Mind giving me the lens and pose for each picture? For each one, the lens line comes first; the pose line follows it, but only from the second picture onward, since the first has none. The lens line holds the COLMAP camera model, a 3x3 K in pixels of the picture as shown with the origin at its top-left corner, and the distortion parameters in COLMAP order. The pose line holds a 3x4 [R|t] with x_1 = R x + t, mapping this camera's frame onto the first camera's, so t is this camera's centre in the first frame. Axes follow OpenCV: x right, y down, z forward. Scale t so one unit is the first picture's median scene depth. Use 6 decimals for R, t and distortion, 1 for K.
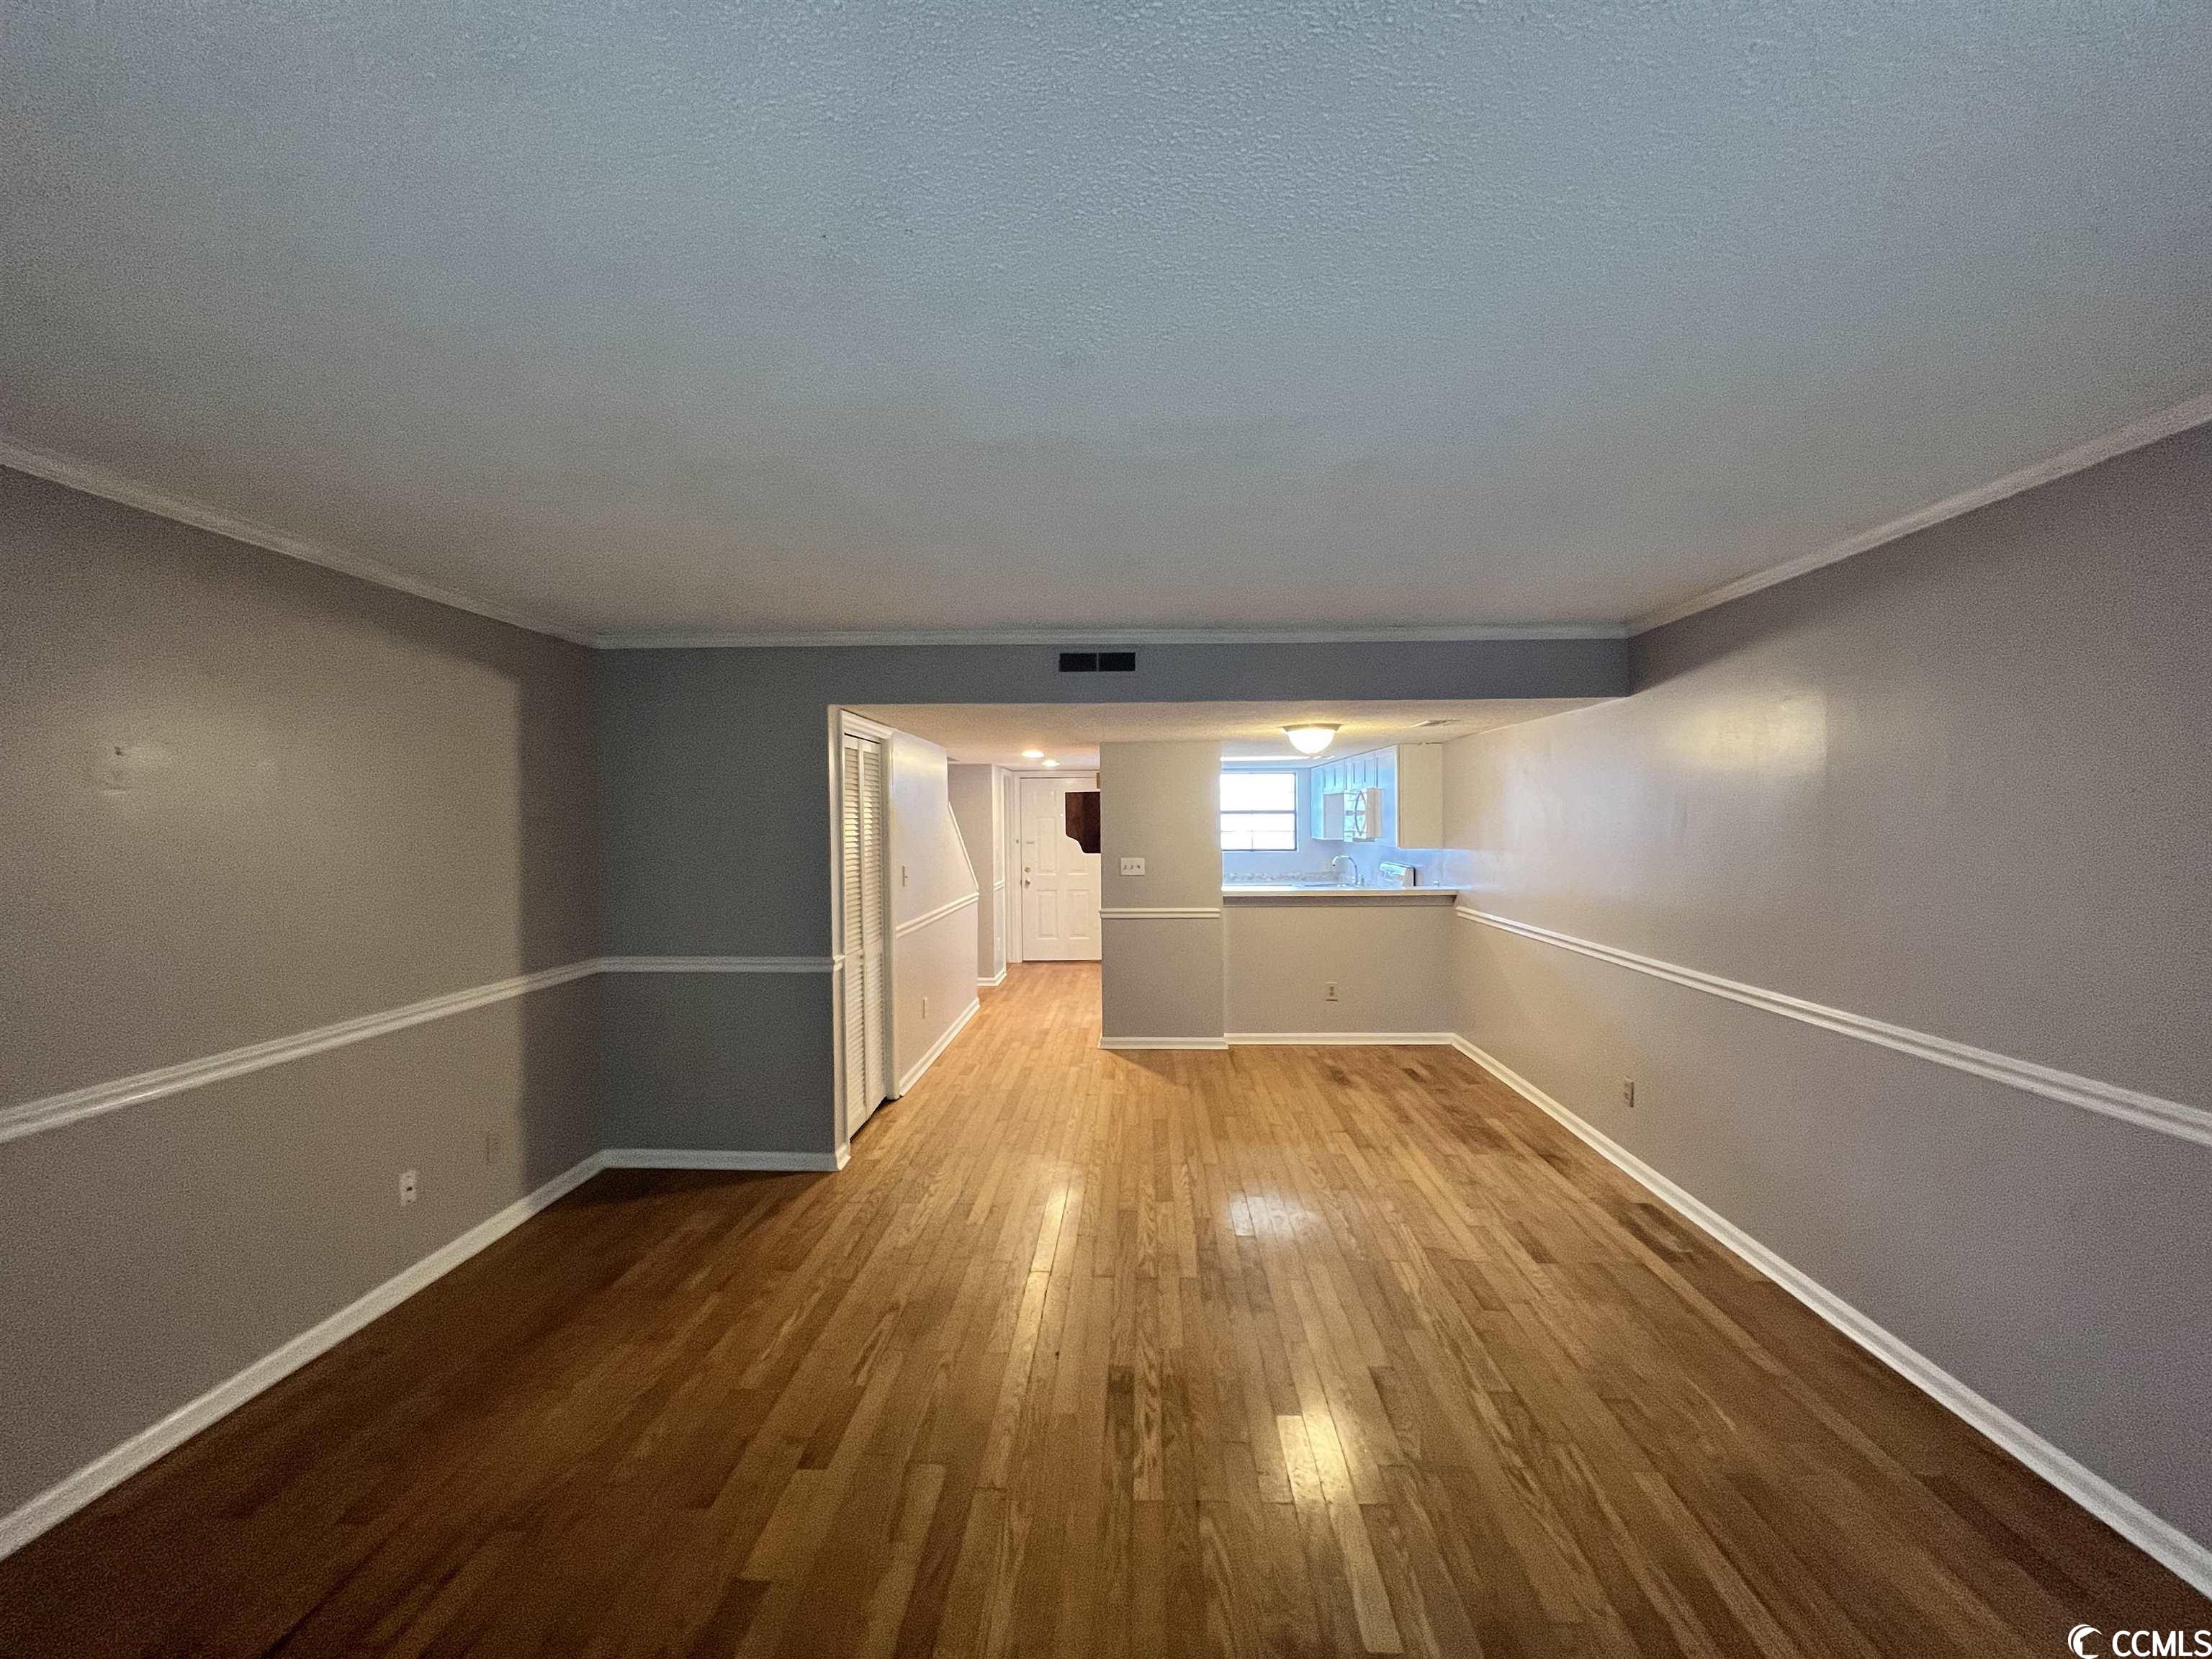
lens RADIAL K [[890.6, 0, 1110.0], [0, 890.6, 823.0], [0, 0, 1]] dist [0.003312, 0.000004]
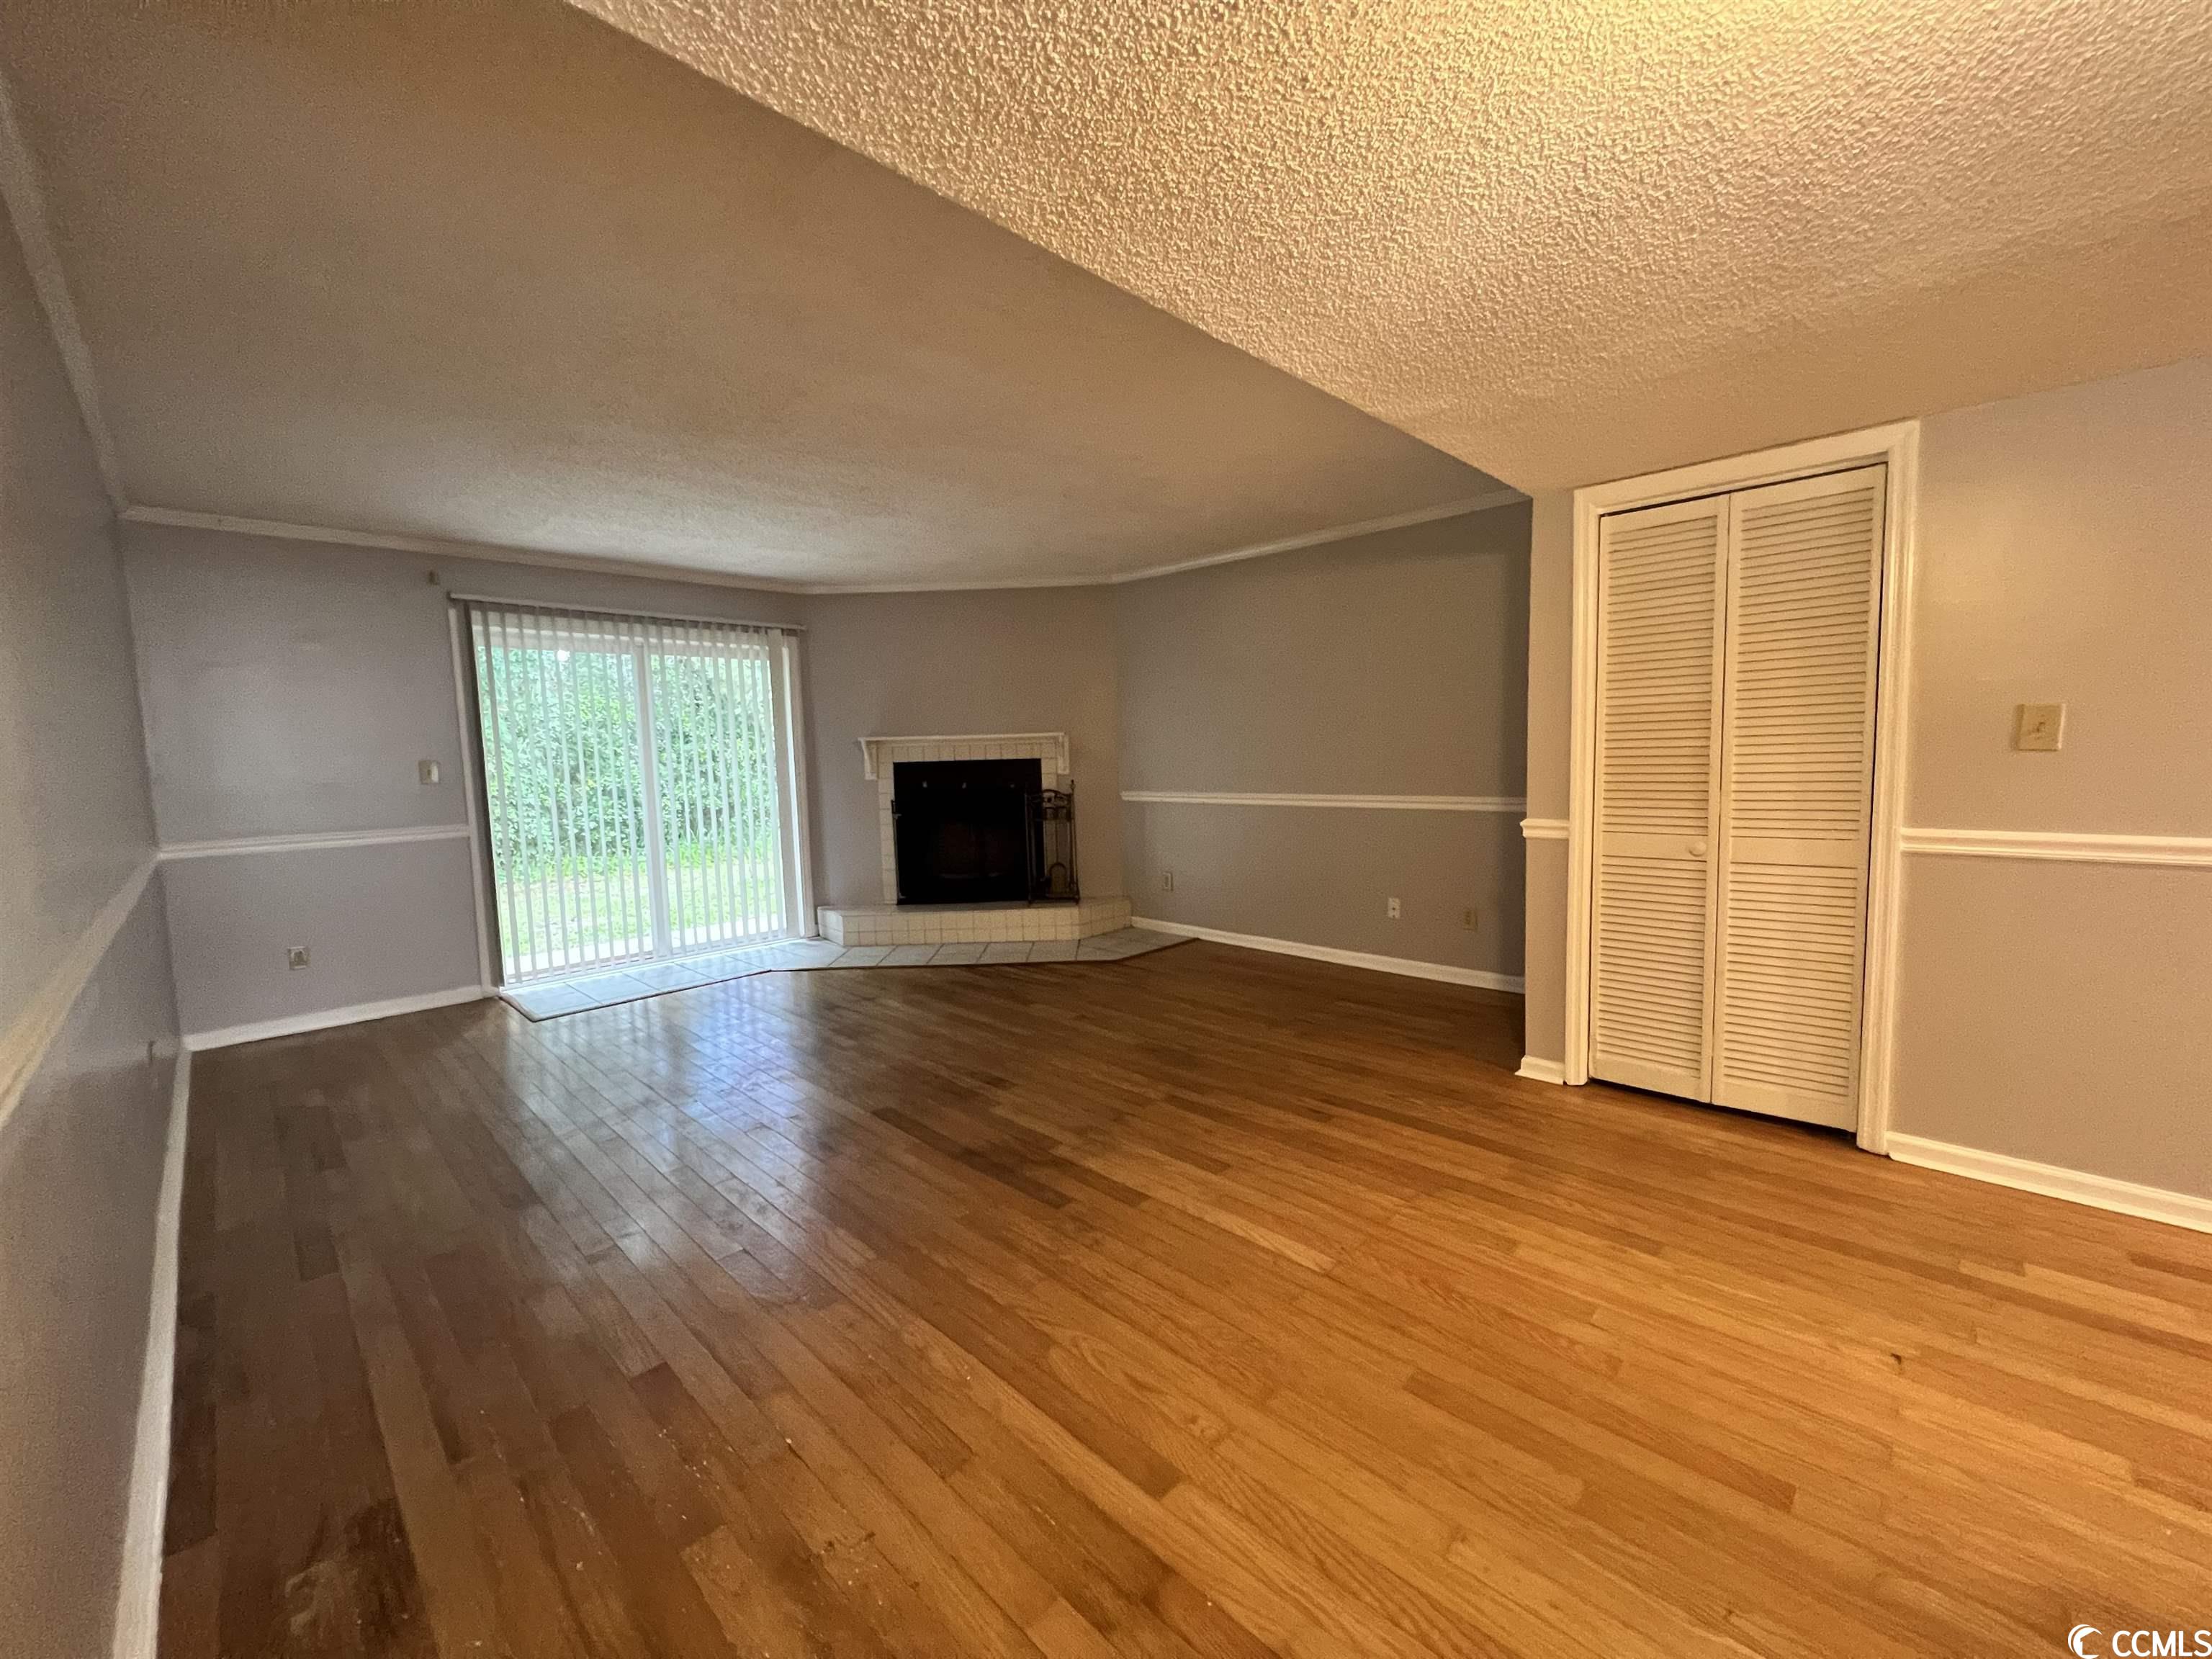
lens RADIAL K [[873.9, 0, 1114.3], [0, 873.9, 827.3], [0, 0, 1]] dist [-0.001929, -0.000069]
pose [[-0.667669, 0.093918, -0.738510, 0.661552], [0.028816, 0.994527, 0.100425, 0.084590], [0.743901, 0.045770, -0.666721, 1.566833]]
